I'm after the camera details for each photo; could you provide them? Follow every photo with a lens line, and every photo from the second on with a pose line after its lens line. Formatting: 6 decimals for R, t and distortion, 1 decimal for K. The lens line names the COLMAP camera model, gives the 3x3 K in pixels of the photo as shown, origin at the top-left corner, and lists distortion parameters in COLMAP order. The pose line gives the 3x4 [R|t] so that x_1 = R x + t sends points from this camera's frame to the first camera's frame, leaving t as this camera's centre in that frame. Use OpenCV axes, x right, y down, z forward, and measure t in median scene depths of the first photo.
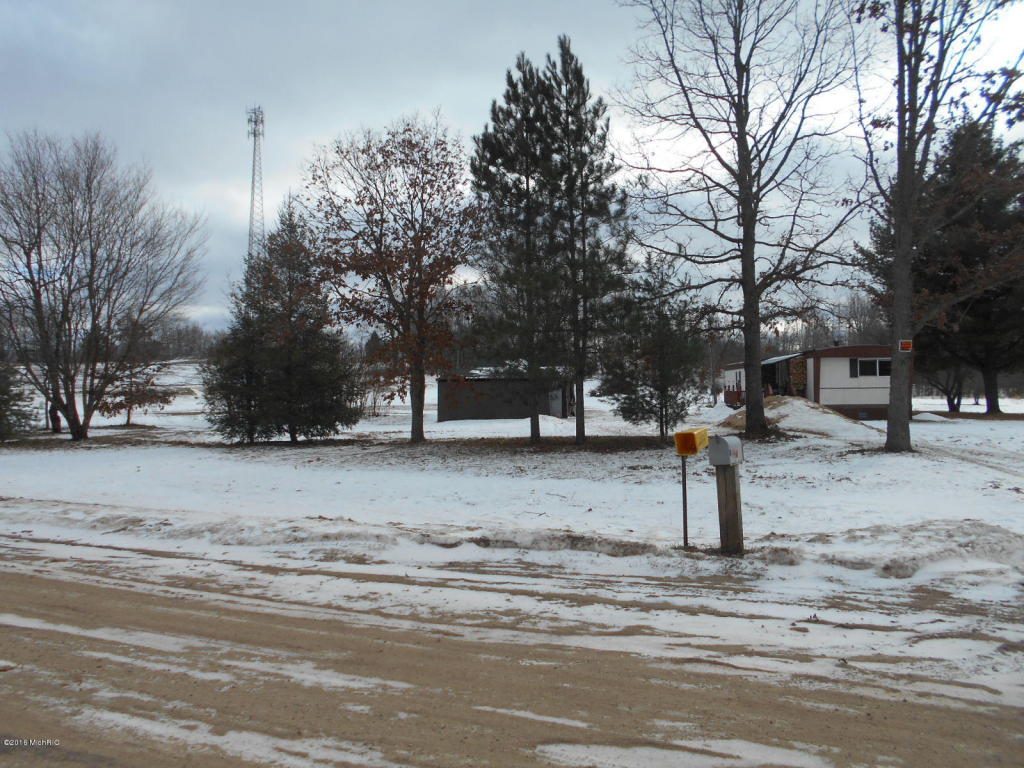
lens RADIAL K [[838.0, 0, 512.0], [0, 838.0, 384.0], [0, 0, 1]] dist [0.013490, 0.012431]
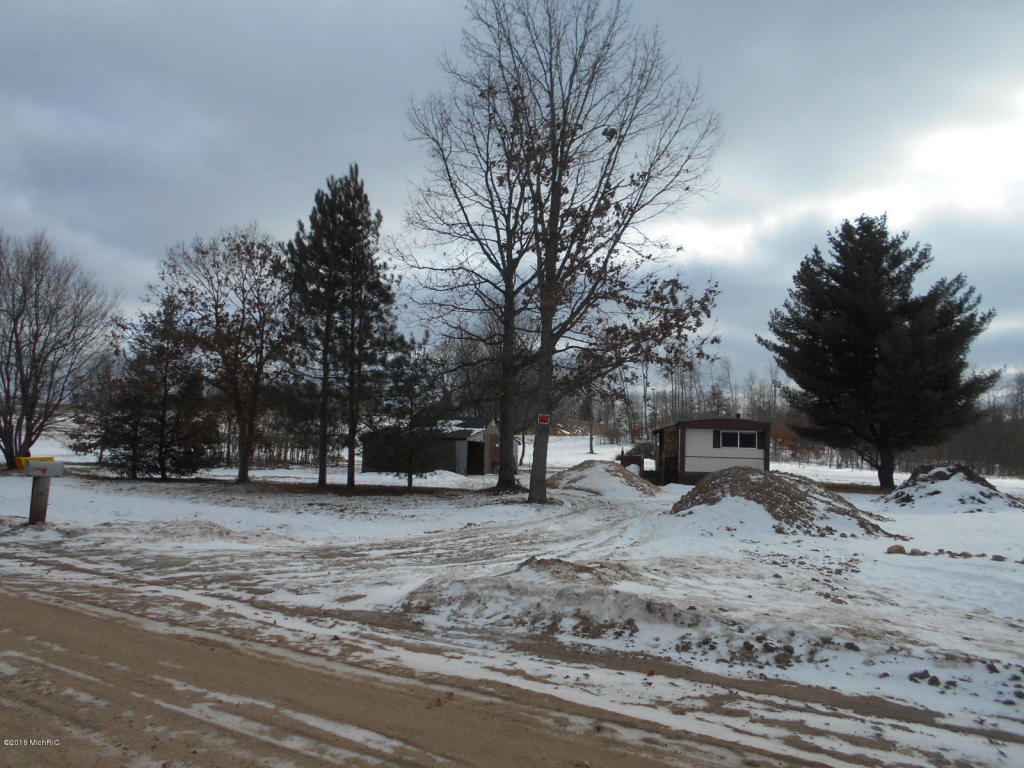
lens RADIAL K [[838.0, 0, 512.0], [0, 838.0, 384.0], [0, 0, 1]] dist [0.013490, 0.012431]
pose [[0.986532, 0.032300, -0.160349, 0.478664], [-0.043074, 0.997009, -0.064175, -0.013648], [0.157796, 0.070218, 0.984972, -0.168495]]
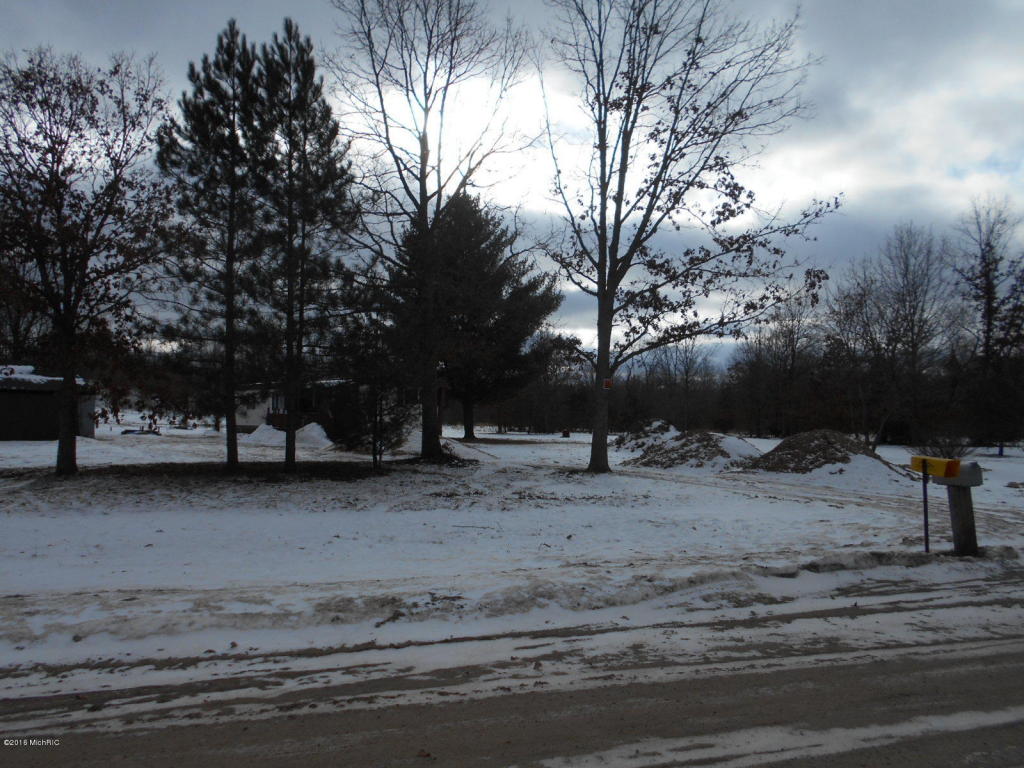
lens RADIAL K [[838.0, 0, 512.0], [0, 838.0, 384.0], [0, 0, 1]] dist [0.013490, 0.012431]
pose [[0.746448, 0.052401, 0.663377, -0.322254], [-0.034504, 0.998602, -0.040055, 0.006293], [-0.664548, 0.007010, 0.747213, 0.155689]]
